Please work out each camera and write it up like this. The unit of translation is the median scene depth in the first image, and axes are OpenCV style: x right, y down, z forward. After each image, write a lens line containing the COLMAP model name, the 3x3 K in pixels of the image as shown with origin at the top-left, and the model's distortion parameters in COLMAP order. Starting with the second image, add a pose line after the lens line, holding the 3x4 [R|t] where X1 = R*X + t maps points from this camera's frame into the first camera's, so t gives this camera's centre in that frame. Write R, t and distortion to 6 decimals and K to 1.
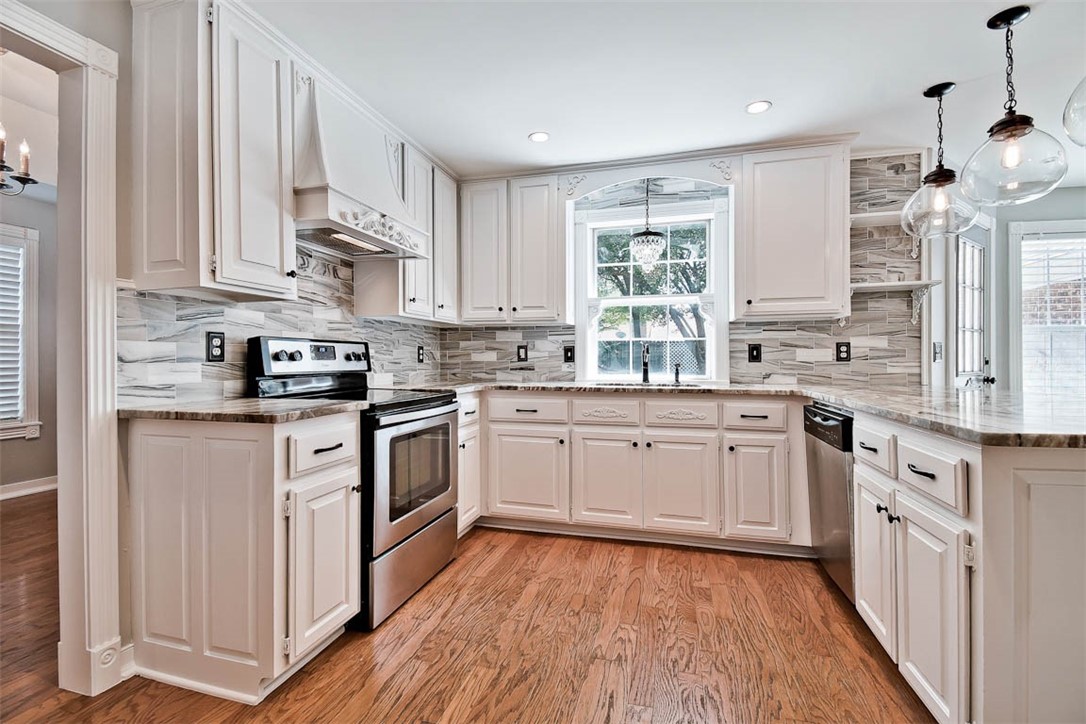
lens RADIAL K [[479.7, 0, 541.8], [0, 479.7, 354.4], [0, 0, 1]] dist [0.005014, -0.014747]
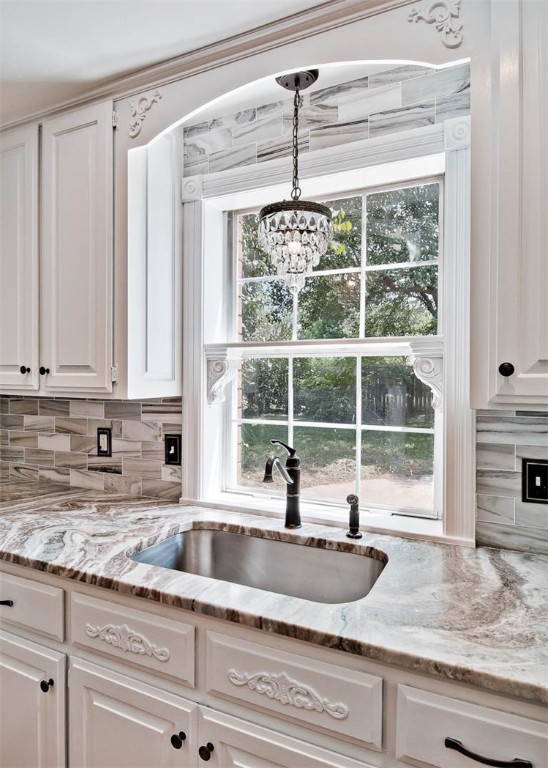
lens RADIAL K [[484.1, 0, 277.7], [0, 484.1, 379.7], [0, 0, 1]] dist [0.009618, -0.011359]
pose [[0.984331, 0.006567, -0.176210, 0.317156], [-0.004755, 0.999931, 0.010701, -0.100994], [0.176268, -0.009696, 0.984294, 0.587575]]
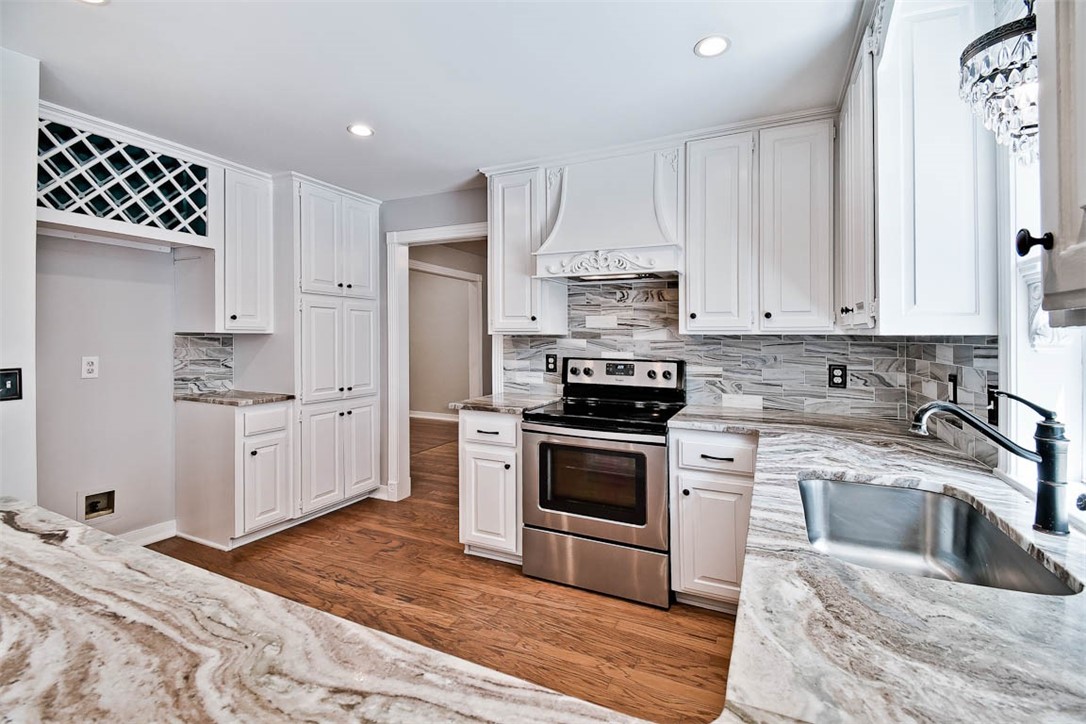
lens RADIAL K [[479.7, 0, 542.1], [0, 479.7, 363.0], [0, 0, 1]] dist [0.005014, -0.014747]
pose [[-0.156222, 0.056029, -0.986132, 0.622563], [0.001059, 0.998399, 0.056558, -0.072338], [0.987721, 0.007791, -0.156031, 0.810756]]
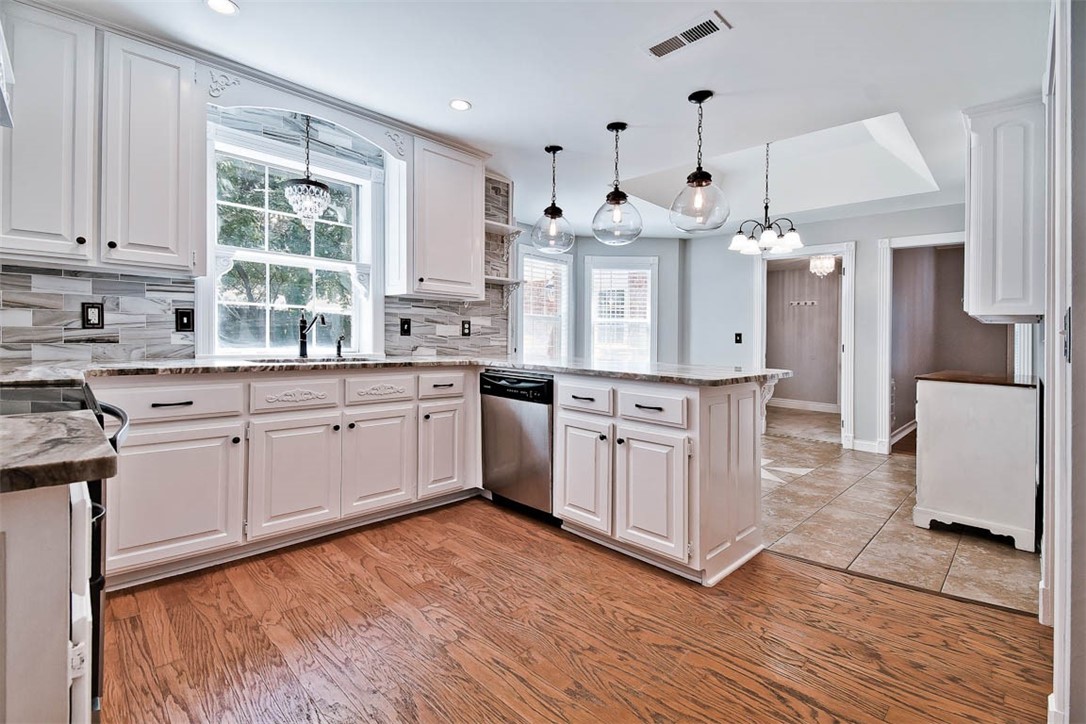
lens RADIAL K [[479.7, 0, 539.3], [0, 479.7, 355.6], [0, 0, 1]] dist [0.005014, -0.014747]
pose [[0.496336, -0.022114, 0.867849, -0.357578], [-0.034915, 0.998358, 0.045407, 0.001540], [-0.867428, -0.052838, 0.494749, 0.228340]]
